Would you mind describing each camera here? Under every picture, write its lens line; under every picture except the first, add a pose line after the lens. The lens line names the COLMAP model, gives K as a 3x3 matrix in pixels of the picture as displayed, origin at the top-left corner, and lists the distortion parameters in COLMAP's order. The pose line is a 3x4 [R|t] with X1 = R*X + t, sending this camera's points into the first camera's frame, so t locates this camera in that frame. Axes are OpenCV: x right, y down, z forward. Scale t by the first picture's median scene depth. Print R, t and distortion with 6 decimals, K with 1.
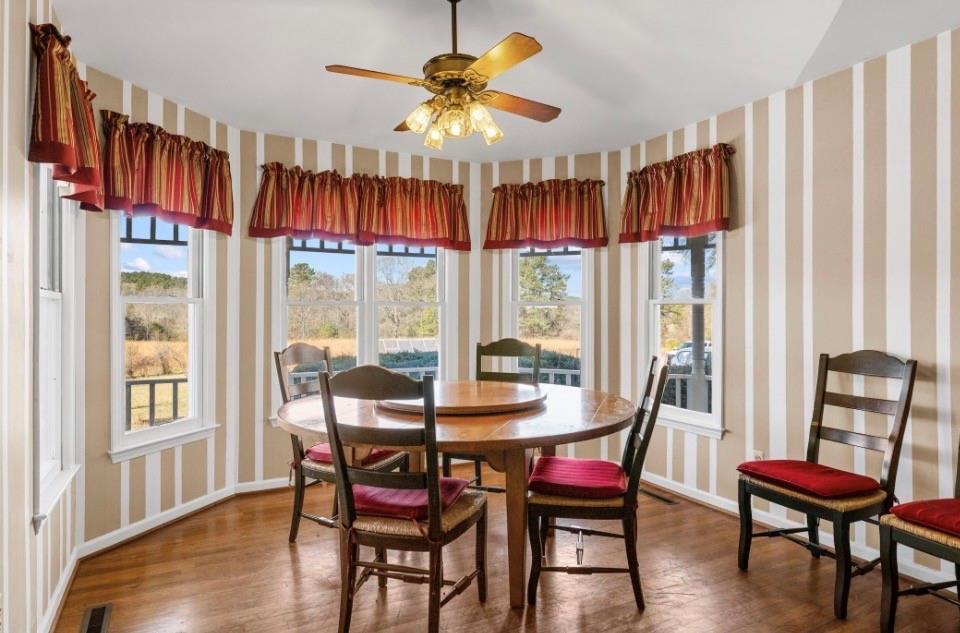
lens RADIAL K [[576.1, 0, 480.0], [0, 576.1, 316.5], [0, 0, 1]] dist [0.002798, 0.000774]
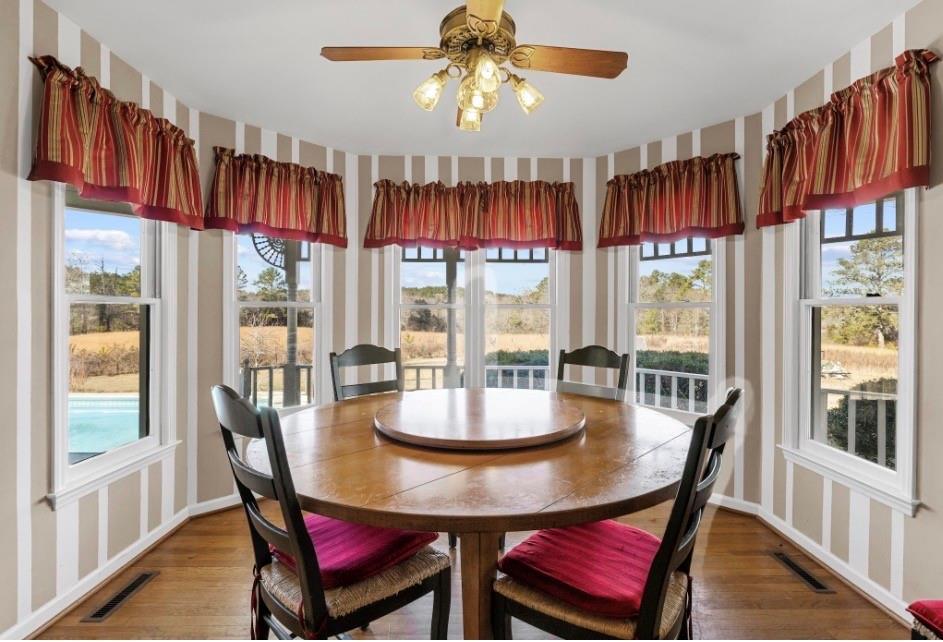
lens RADIAL K [[446.0, 0, 474.7], [0, 446.0, 315.4], [0, 0, 1]] dist [-0.002792, 0.000901]
pose [[0.889430, 0.005861, -0.457034, 0.183877], [-0.007403, 0.999971, -0.001583, -0.004502], [0.457011, 0.004791, 0.889448, 0.294818]]
